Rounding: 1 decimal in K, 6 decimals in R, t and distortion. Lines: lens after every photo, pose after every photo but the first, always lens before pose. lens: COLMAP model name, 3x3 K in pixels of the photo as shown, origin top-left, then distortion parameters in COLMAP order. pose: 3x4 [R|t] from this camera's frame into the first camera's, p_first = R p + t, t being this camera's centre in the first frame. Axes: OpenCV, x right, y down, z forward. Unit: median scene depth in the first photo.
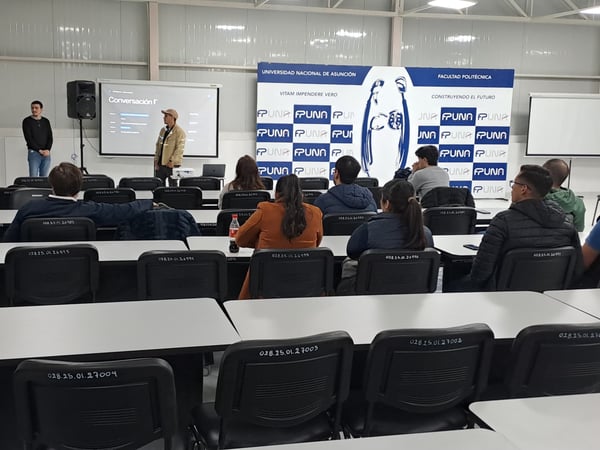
lens RADIAL K [[843.9, 0, 300.2], [0, 843.9, 224.8], [0, 0, 1]] dist [0.183249, -0.757027]
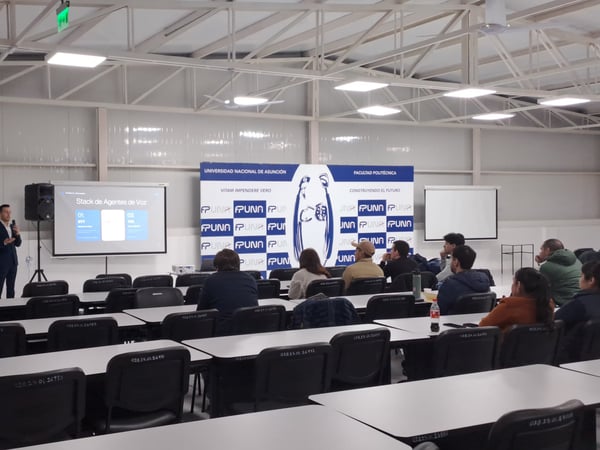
lens RADIAL K [[858.7, 0, 288.9], [0, 858.7, 190.4], [0, 0, 1]] dist [0.105276, 0.003326]
pose [[0.960656, -0.022052, 0.276863, -0.235767], [0.063091, 0.988110, -0.140208, 0.001166], [-0.270480, 0.152159, 0.950625, -0.045995]]
